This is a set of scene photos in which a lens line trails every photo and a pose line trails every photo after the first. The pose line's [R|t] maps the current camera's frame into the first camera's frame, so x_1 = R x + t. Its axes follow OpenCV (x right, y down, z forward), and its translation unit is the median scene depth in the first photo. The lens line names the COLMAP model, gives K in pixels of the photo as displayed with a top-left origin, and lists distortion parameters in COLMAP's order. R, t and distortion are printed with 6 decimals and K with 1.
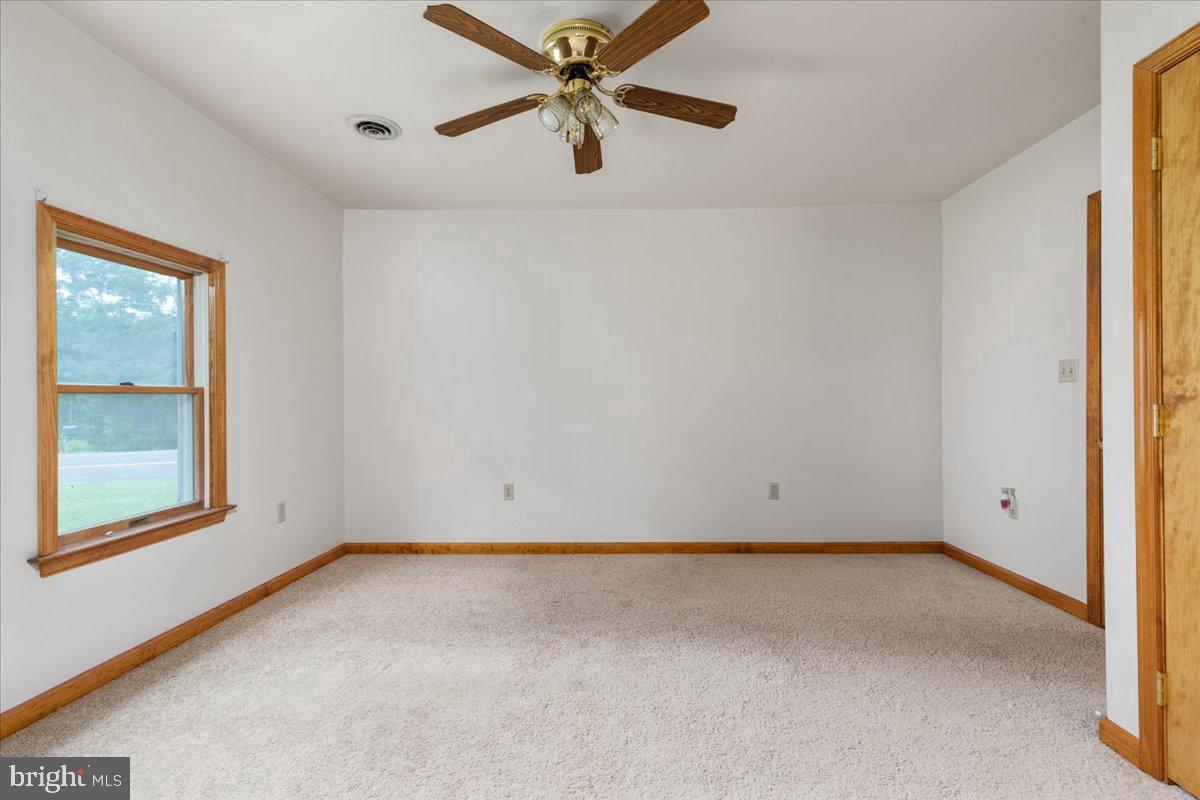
lens RADIAL K [[578.1, 0, 607.3], [0, 578.1, 401.2], [0, 0, 1]] dist [-0.000566, -0.000256]
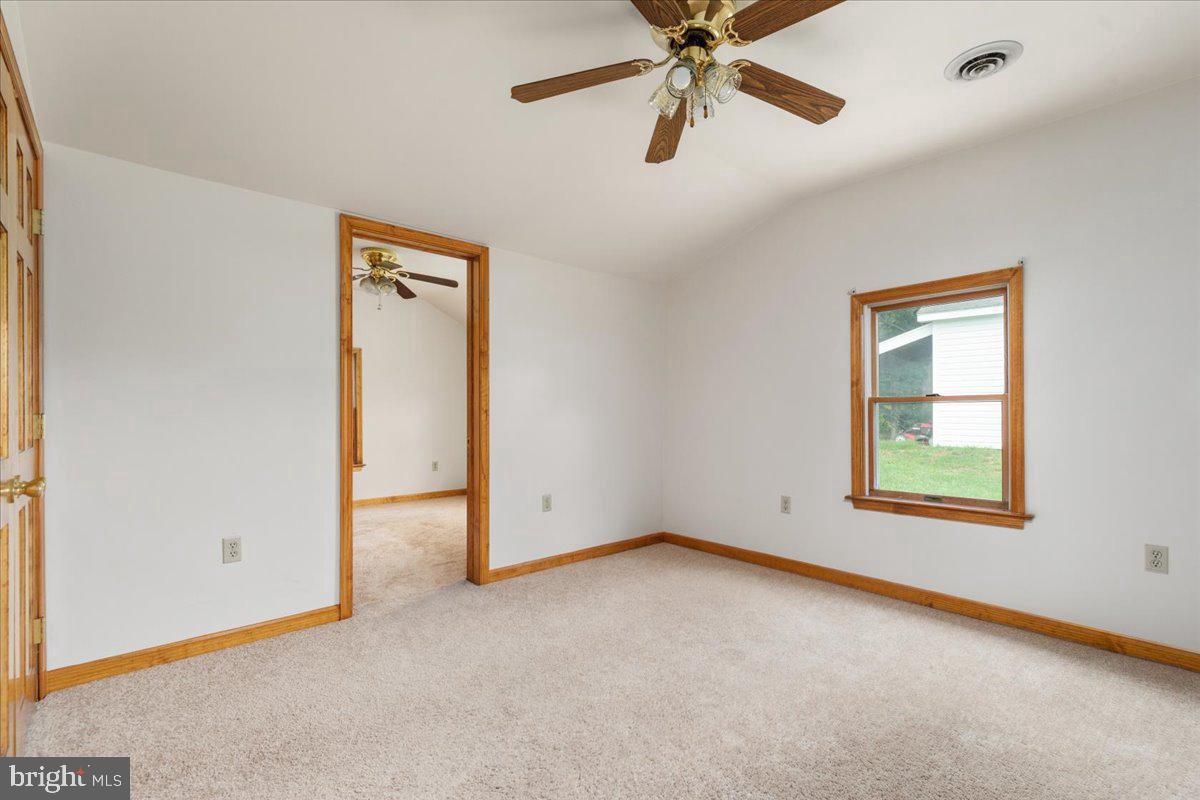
lens RADIAL K [[578.1, 0, 607.3], [0, 578.1, 401.2], [0, 0, 1]] dist [-0.000566, -0.000256]
pose [[-0.744834, -0.001717, -0.667248, 0.545266], [0.006396, 0.999932, -0.009713, -0.004843], [0.667219, -0.011502, -0.744772, 1.317790]]
